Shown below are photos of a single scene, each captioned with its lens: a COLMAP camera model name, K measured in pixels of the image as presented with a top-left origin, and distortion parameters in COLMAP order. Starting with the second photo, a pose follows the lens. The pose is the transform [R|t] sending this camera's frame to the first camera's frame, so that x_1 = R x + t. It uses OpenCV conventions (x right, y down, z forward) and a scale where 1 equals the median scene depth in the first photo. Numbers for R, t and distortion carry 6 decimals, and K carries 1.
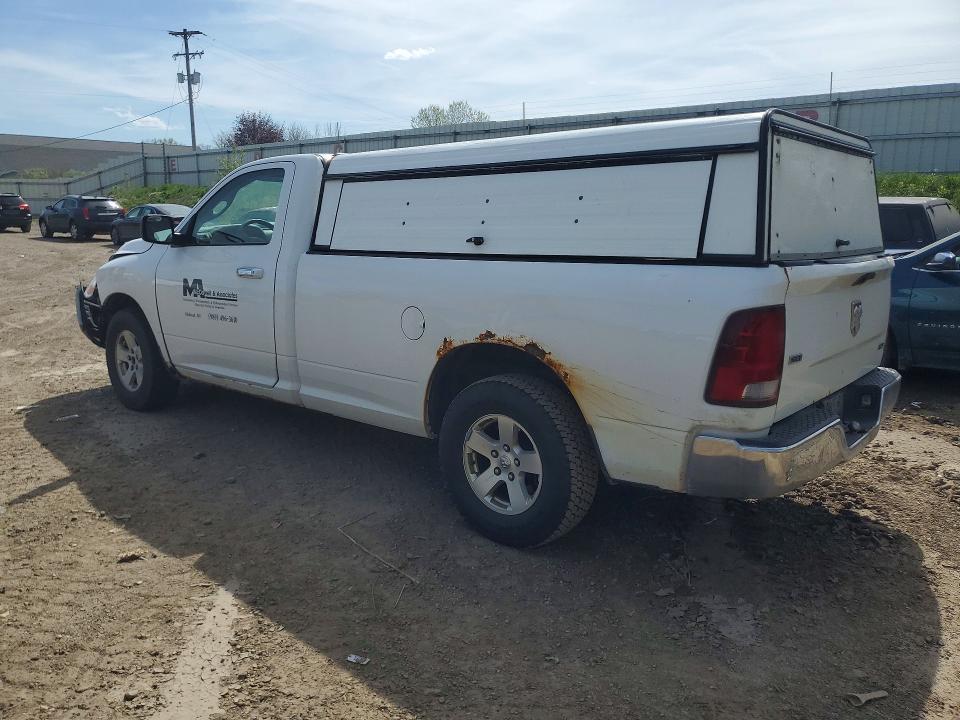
lens RADIAL K [[732.6, 0, 469.6], [0, 732.6, 359.4], [0, 0, 1]] dist [0.008155, -0.001701]
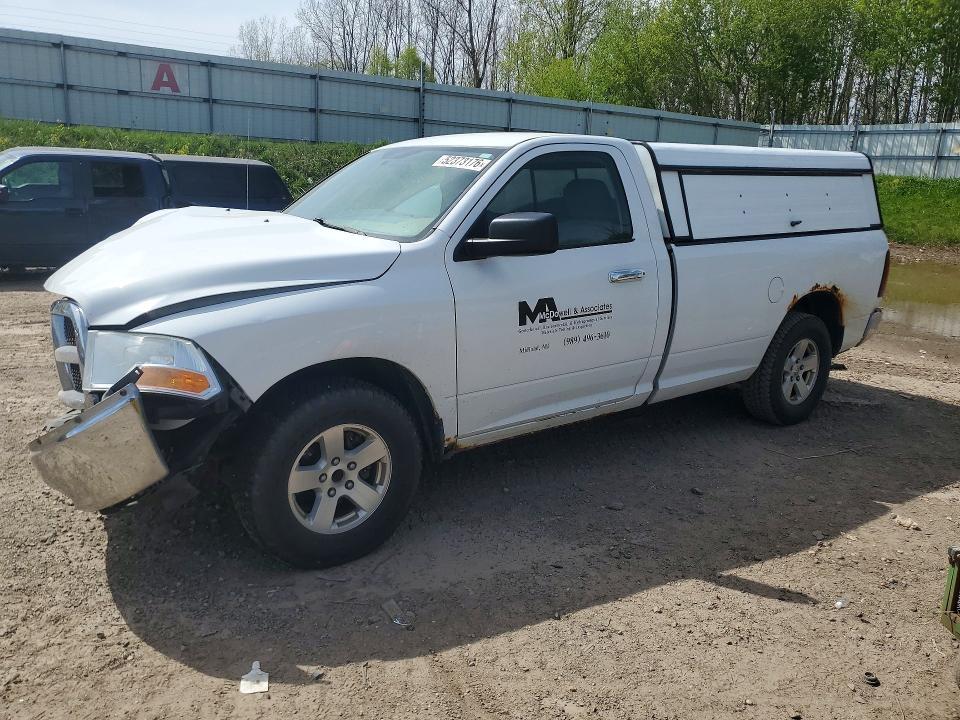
lens RADIAL K [[732.7, 0, 467.4], [0, 732.7, 369.8], [0, 0, 1]] dist [0.108566, -0.127139]
pose [[0.222160, -0.242687, 0.944324, -1.098497], [0.161522, 0.964306, 0.209822, -0.206349], [-0.961538, 0.105915, 0.253429, 0.893143]]
